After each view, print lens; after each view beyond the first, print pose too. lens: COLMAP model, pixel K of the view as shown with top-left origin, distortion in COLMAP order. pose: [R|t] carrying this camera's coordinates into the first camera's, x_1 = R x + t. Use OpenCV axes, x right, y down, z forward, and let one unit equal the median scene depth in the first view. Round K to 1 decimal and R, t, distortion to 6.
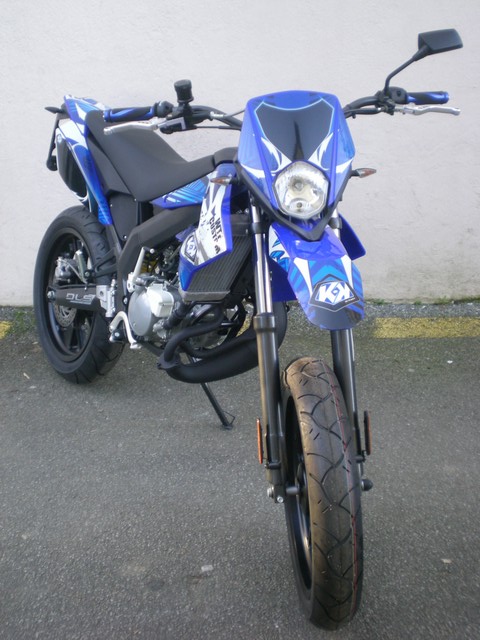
lens RADIAL K [[840.8, 0, 238.8], [0, 840.8, 317.4], [0, 0, 1]] dist [-0.018037, 0.000000]
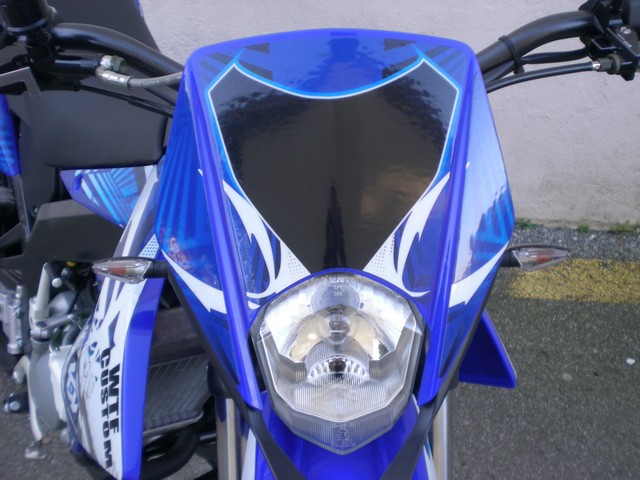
lens RADIAL K [[851.2, 0, 326.2], [0, 851.2, 237.0], [0, 0, 1]] dist [-0.010450, 0.000000]
pose [[0.997622, 0.058246, -0.036857, 0.057985], [-0.049439, 0.977259, 0.206204, -0.192096], [0.048030, -0.203892, 0.977815, 0.499817]]
